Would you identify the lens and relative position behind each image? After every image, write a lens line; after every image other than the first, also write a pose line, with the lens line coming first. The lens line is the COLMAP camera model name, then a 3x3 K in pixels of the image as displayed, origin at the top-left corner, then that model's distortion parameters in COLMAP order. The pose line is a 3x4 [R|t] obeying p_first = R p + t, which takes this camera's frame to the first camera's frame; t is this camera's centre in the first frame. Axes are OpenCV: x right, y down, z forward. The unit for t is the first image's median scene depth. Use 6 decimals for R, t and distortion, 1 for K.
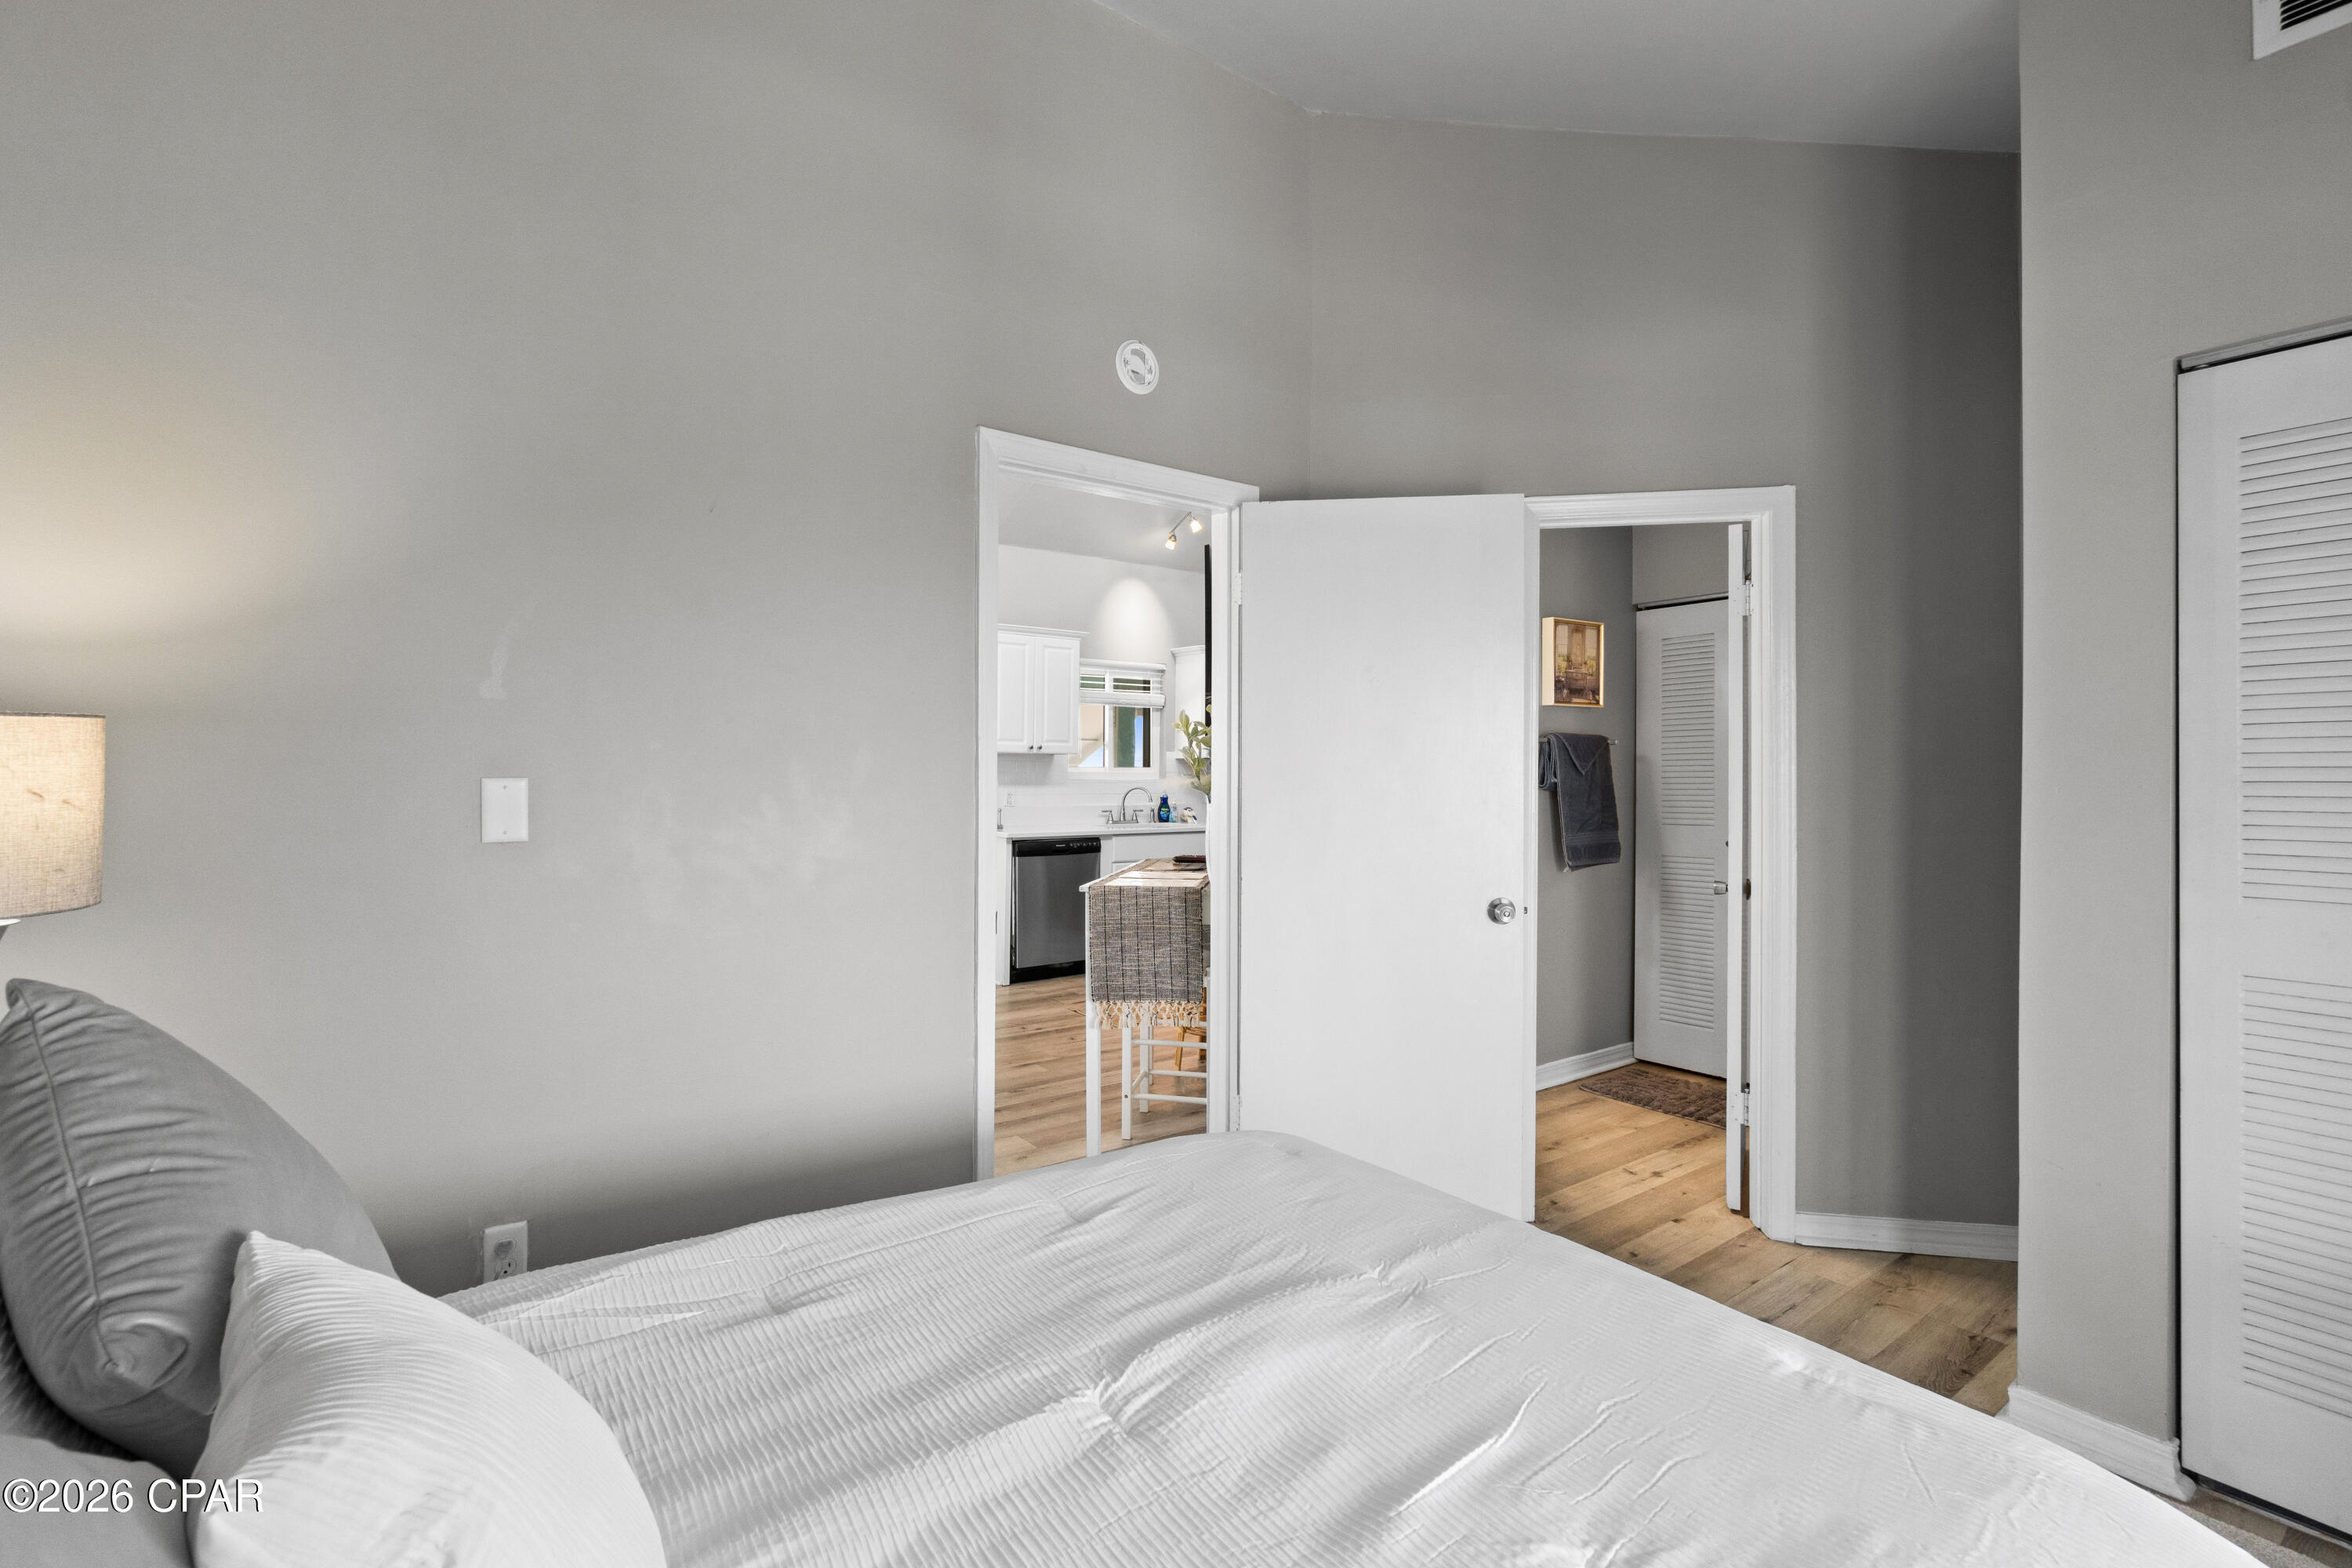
lens RADIAL K [[1048.2, 0, 1168.3], [0, 1048.2, 780.2], [0, 0, 1]] dist [0.022505, 0.000140]
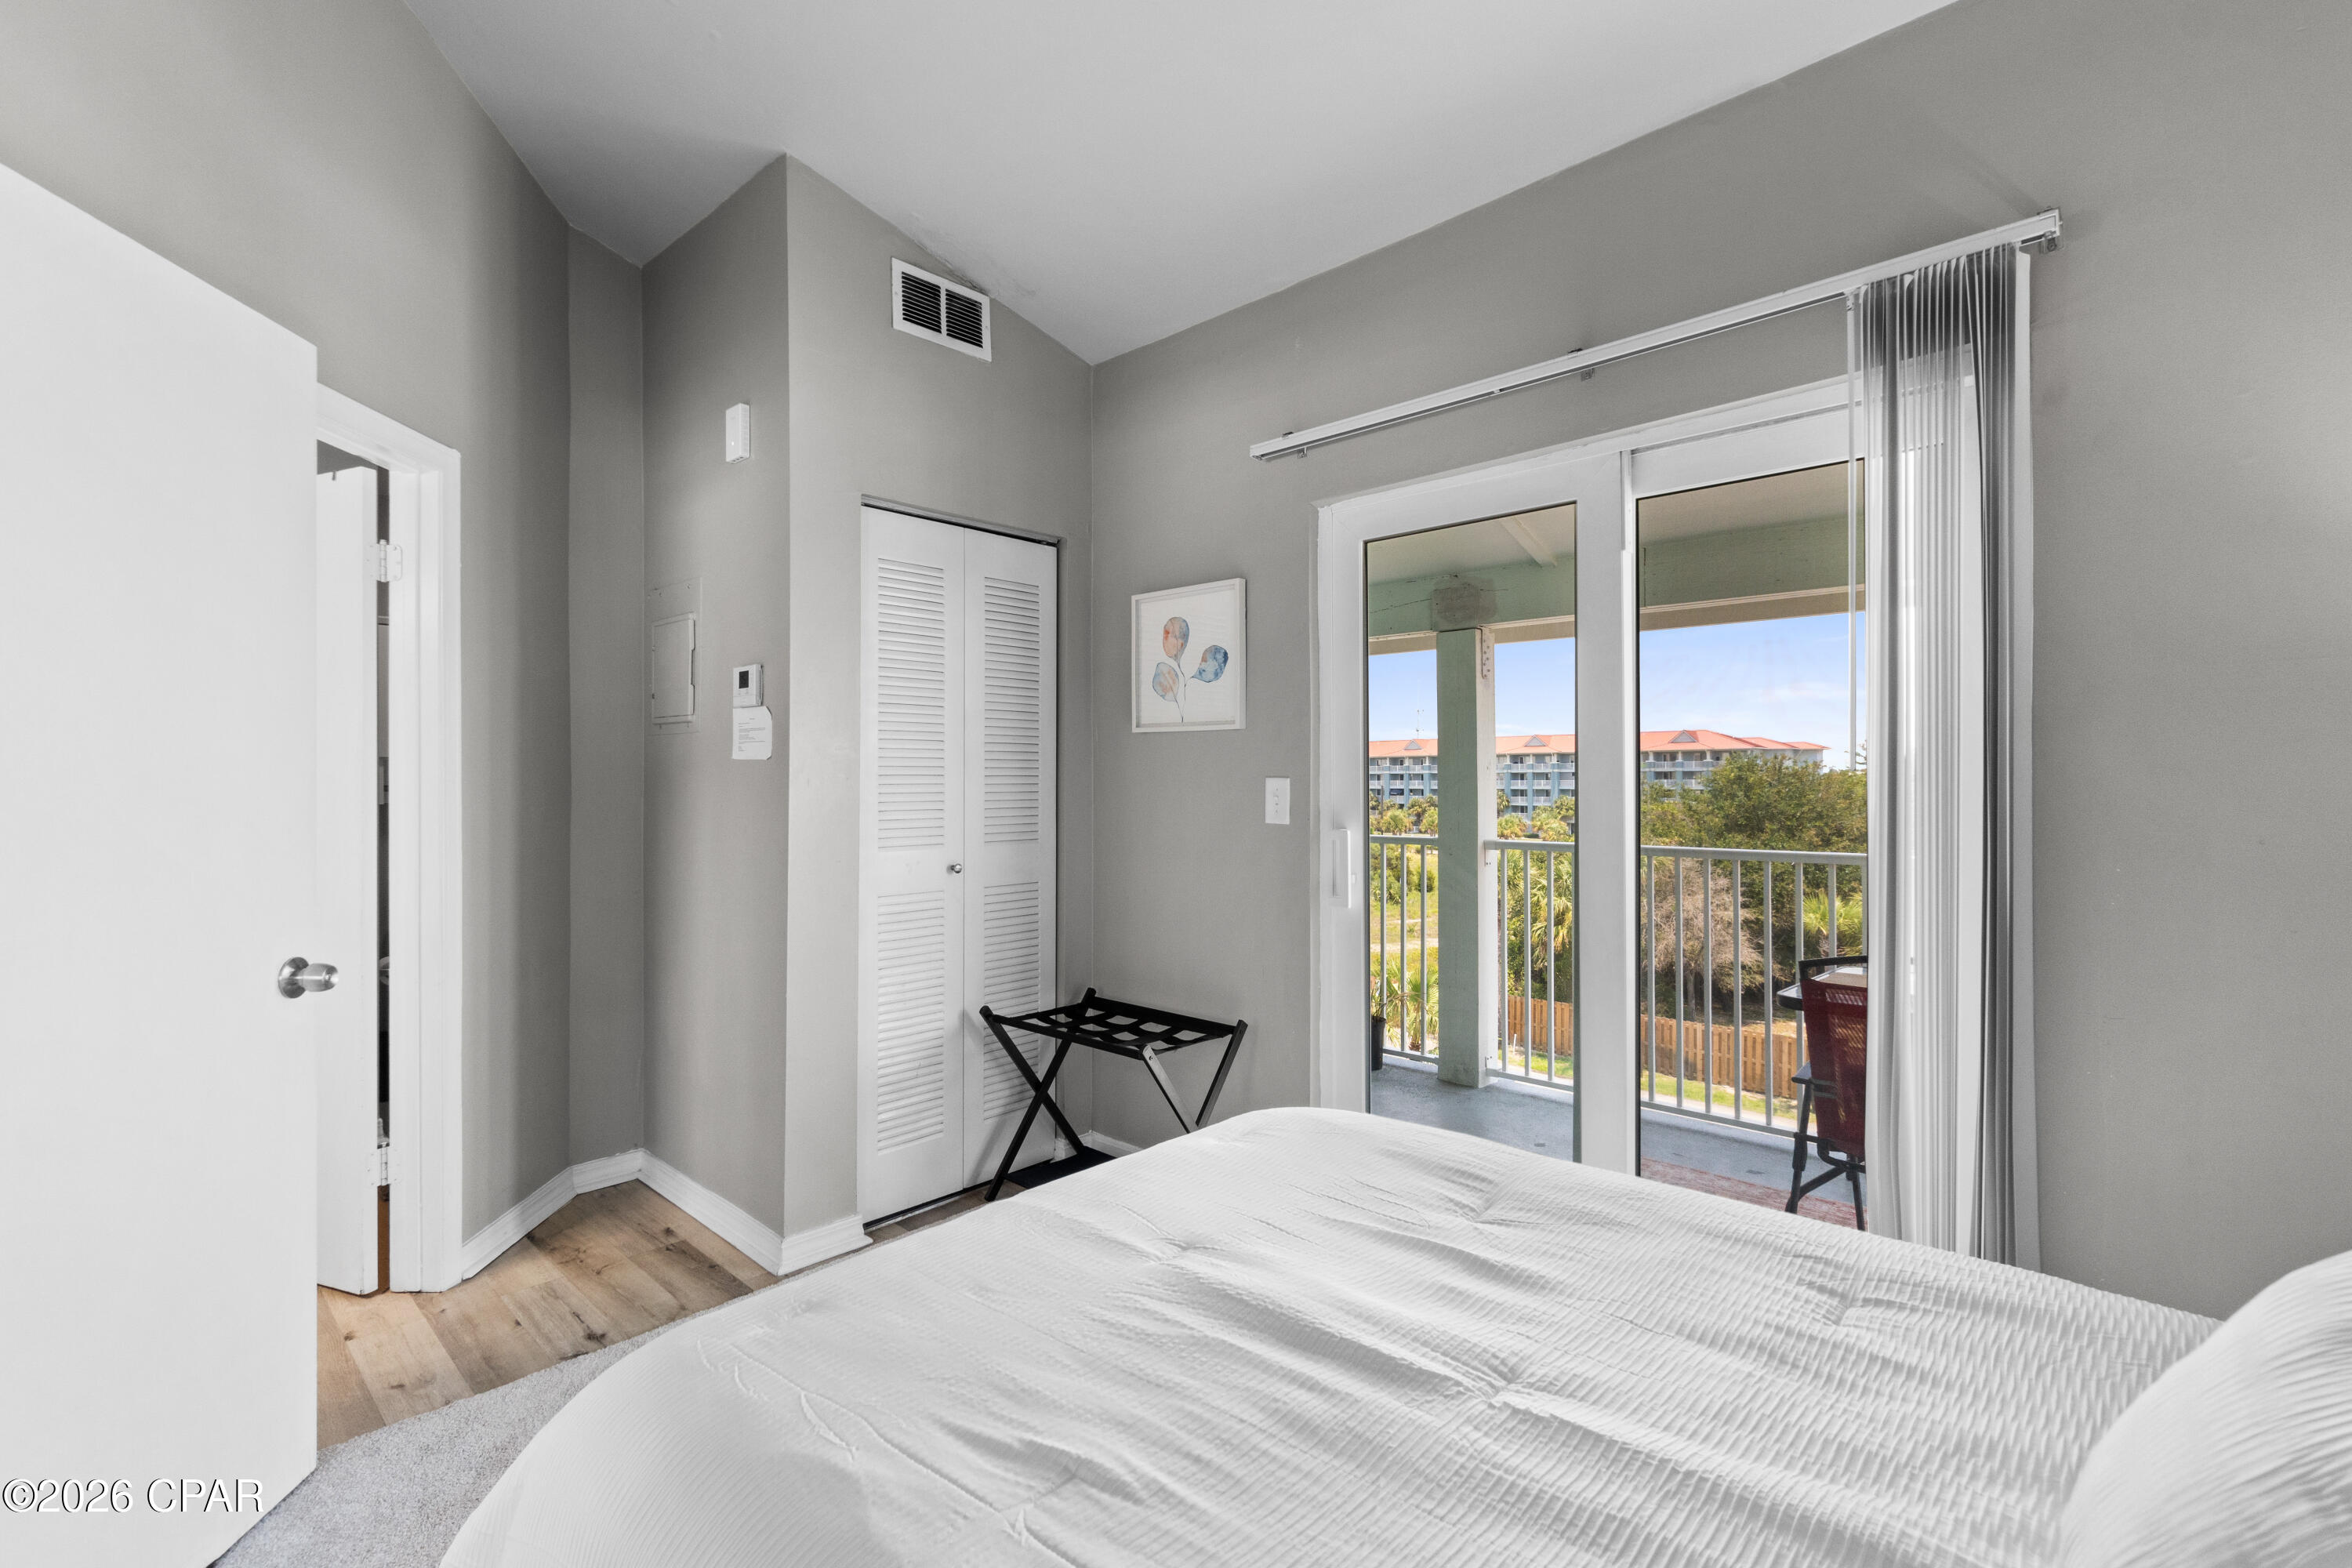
lens RADIAL K [[1027.2, 0, 1169.6], [0, 1027.2, 781.0], [0, 0, 1]] dist [-0.014798, 0.000058]
pose [[-0.178252, -0.013071, 0.983898, -0.392178], [-0.002326, 0.999915, 0.012863, -0.006944], [-0.983982, 0.000004, -0.178267, 0.586441]]
